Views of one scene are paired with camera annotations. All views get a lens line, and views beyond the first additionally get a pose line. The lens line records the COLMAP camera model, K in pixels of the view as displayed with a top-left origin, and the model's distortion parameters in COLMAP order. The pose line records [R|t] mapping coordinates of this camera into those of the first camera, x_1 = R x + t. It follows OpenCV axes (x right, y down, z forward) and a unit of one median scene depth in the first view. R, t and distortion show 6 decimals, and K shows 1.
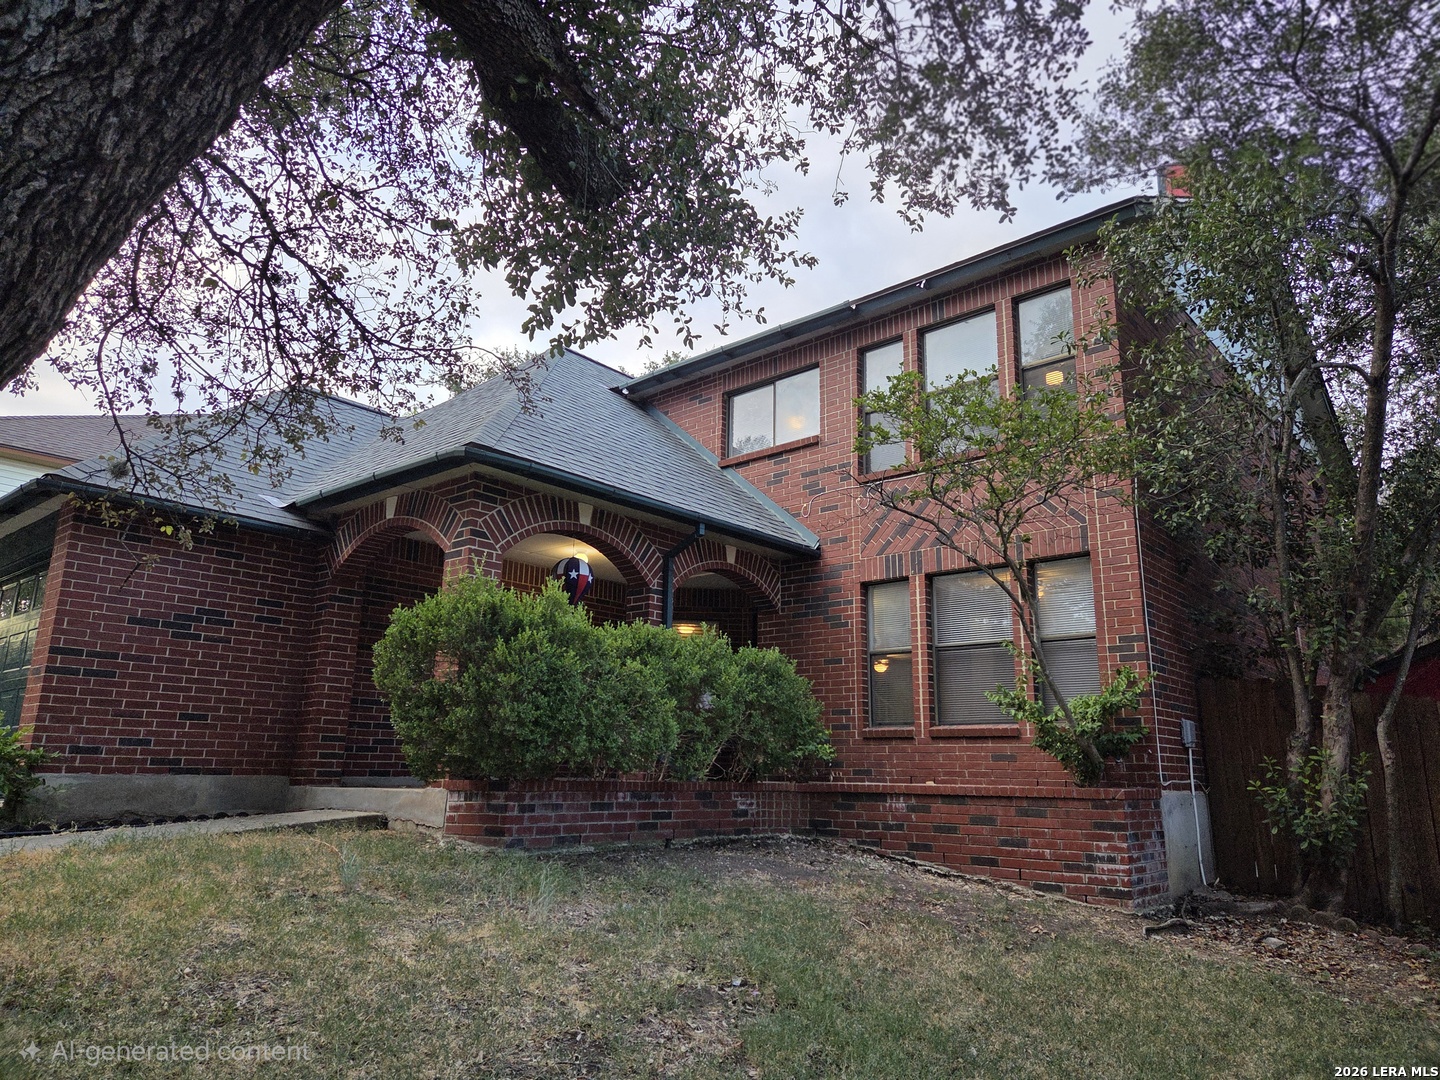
lens RADIAL K [[949.1, 0, 722.6], [0, 949.1, 534.6], [0, 0, 1]] dist [0.010772, 0.001388]
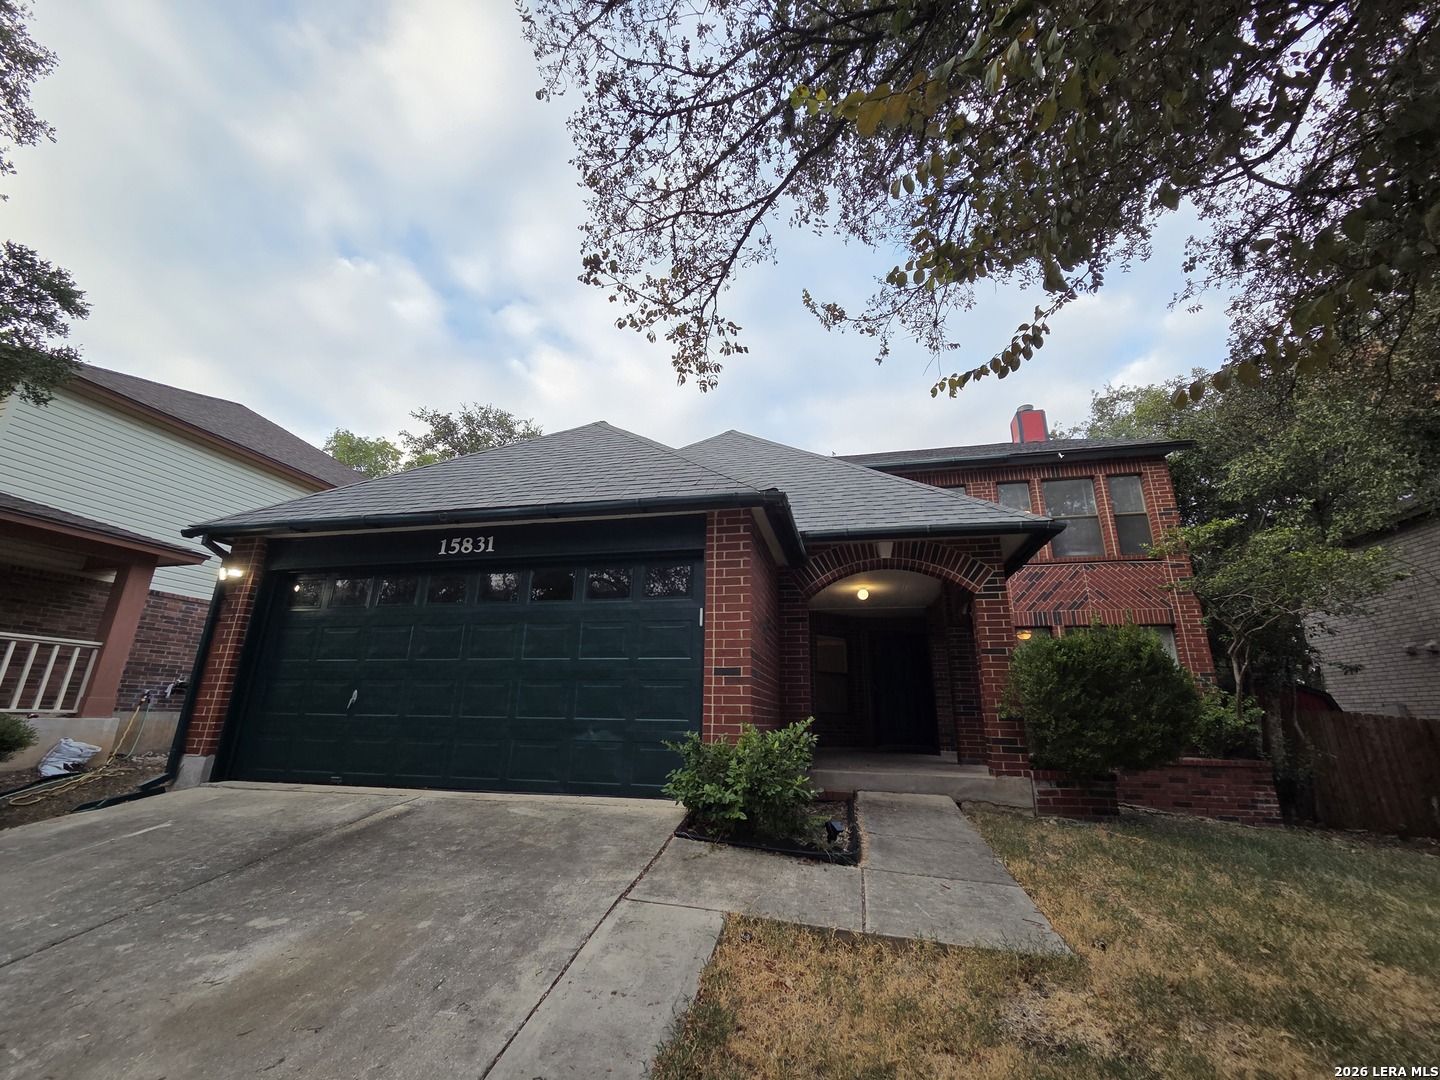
lens RADIAL K [[589.4, 0, 720.0], [0, 589.4, 544.5], [0, 0, 1]] dist [0.003966, 0.000116]
pose [[0.882094, 0.134199, 0.451553, -1.059975], [-0.117140, 0.990942, -0.065674, 0.050540], [-0.456276, 0.005036, 0.889824, 0.456113]]
